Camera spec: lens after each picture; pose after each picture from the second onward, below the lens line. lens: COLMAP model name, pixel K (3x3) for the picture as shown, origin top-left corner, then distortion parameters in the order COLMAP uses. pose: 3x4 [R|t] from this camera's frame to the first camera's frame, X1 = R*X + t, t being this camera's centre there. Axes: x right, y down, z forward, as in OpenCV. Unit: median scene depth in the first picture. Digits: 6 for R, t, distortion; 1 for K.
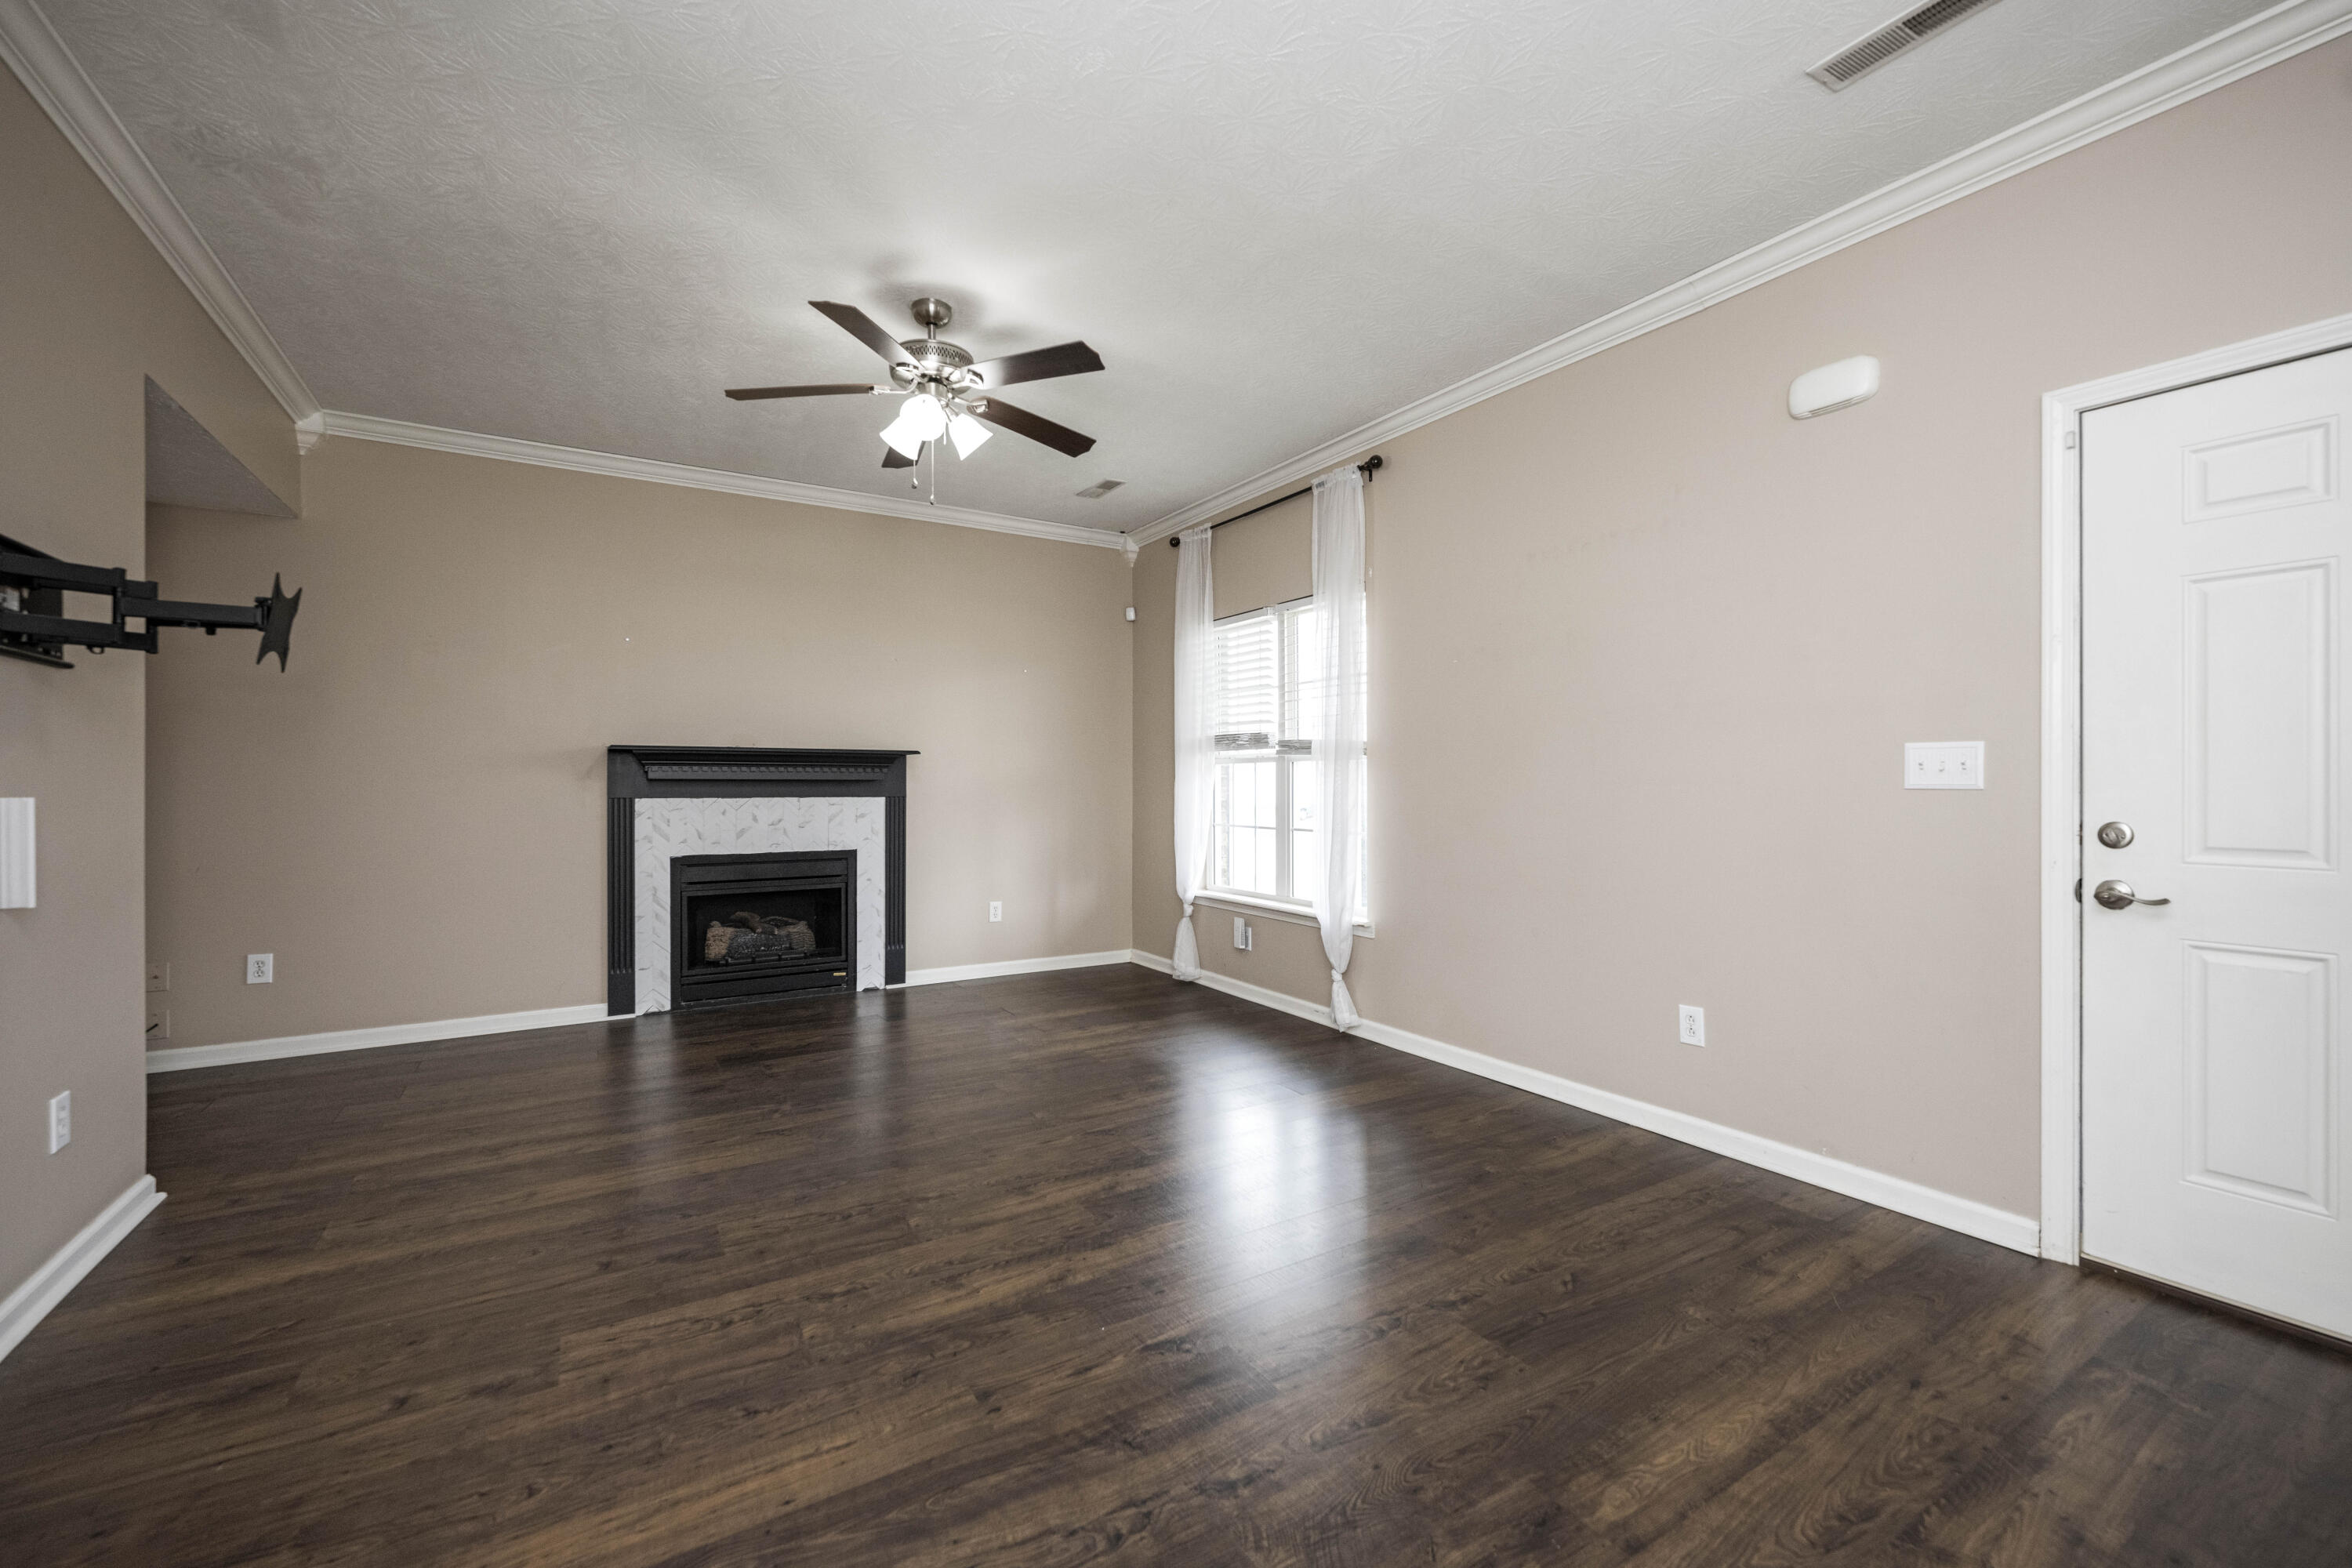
lens RADIAL K [[955.9, 0, 1173.9], [0, 955.9, 791.7], [0, 0, 1]] dist [-0.002173, 0.002646]
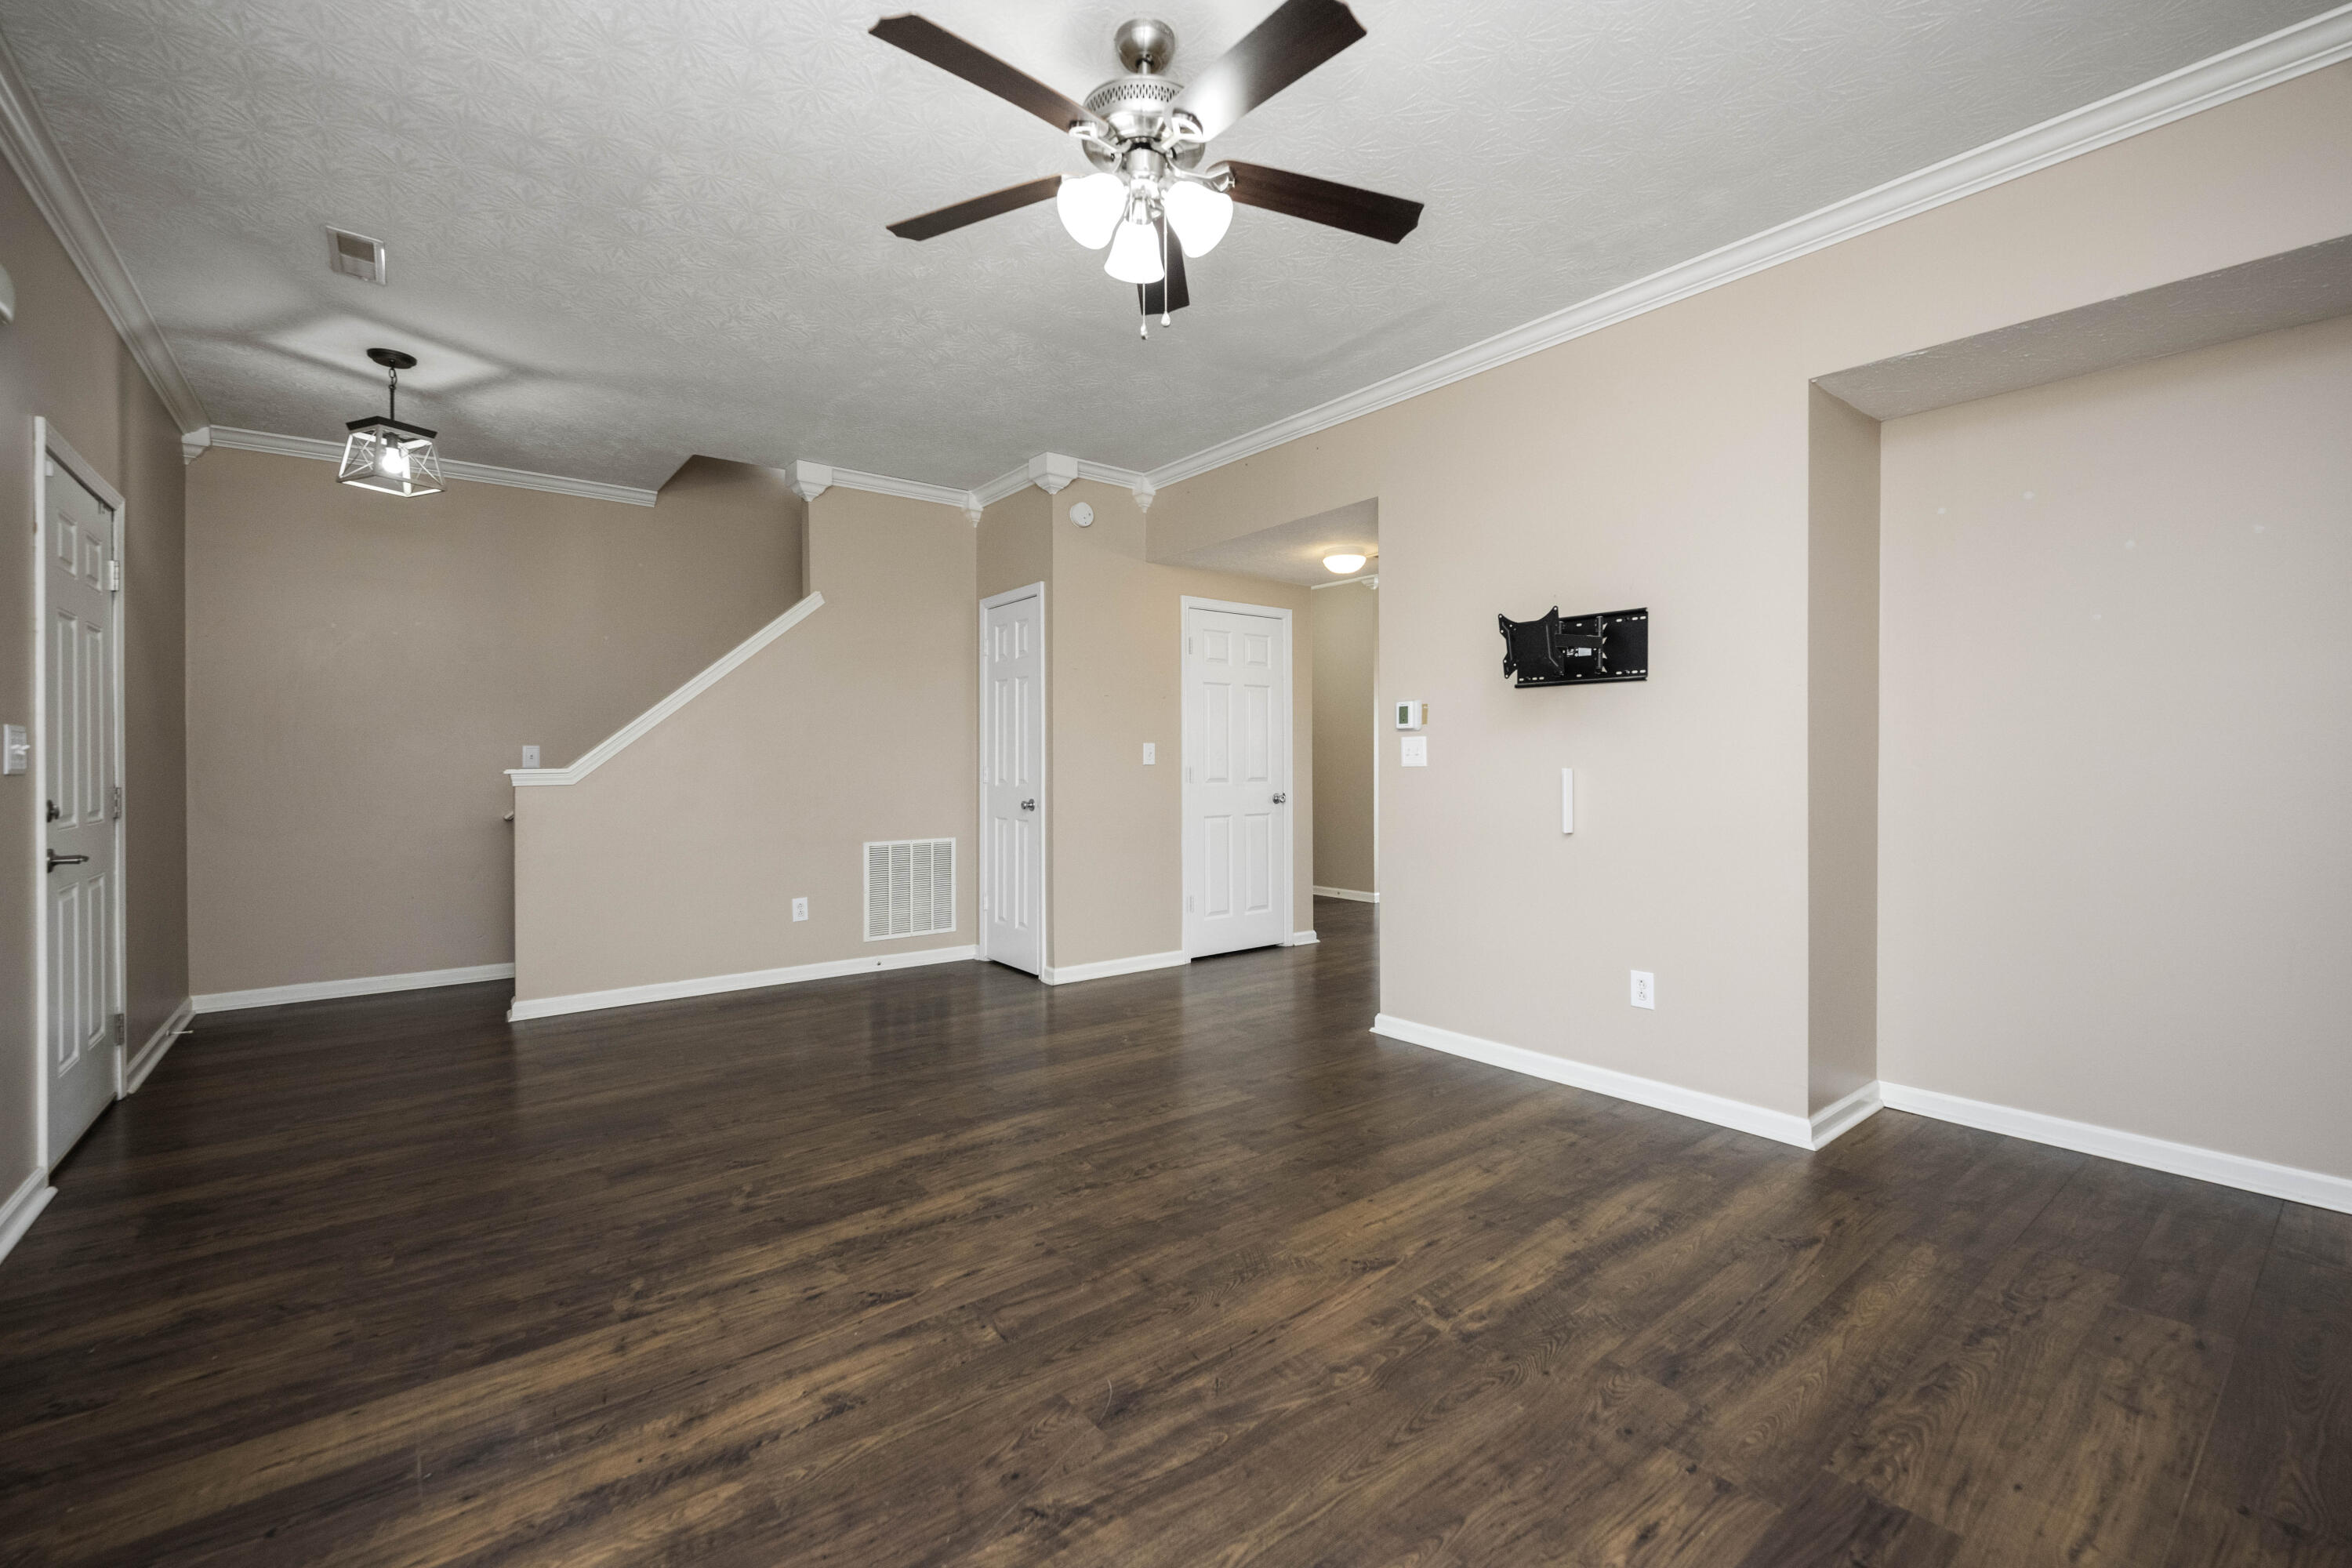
lens RADIAL K [[989.6, 0, 1192.7], [0, 989.6, 784.1], [0, 0, 1]] dist [-0.002212, 0.001511]
pose [[-0.991192, 0.008496, -0.132158, -0.181857], [0.004235, 0.999463, 0.032490, -0.015876], [0.132363, 0.031644, -0.990696, 1.562108]]
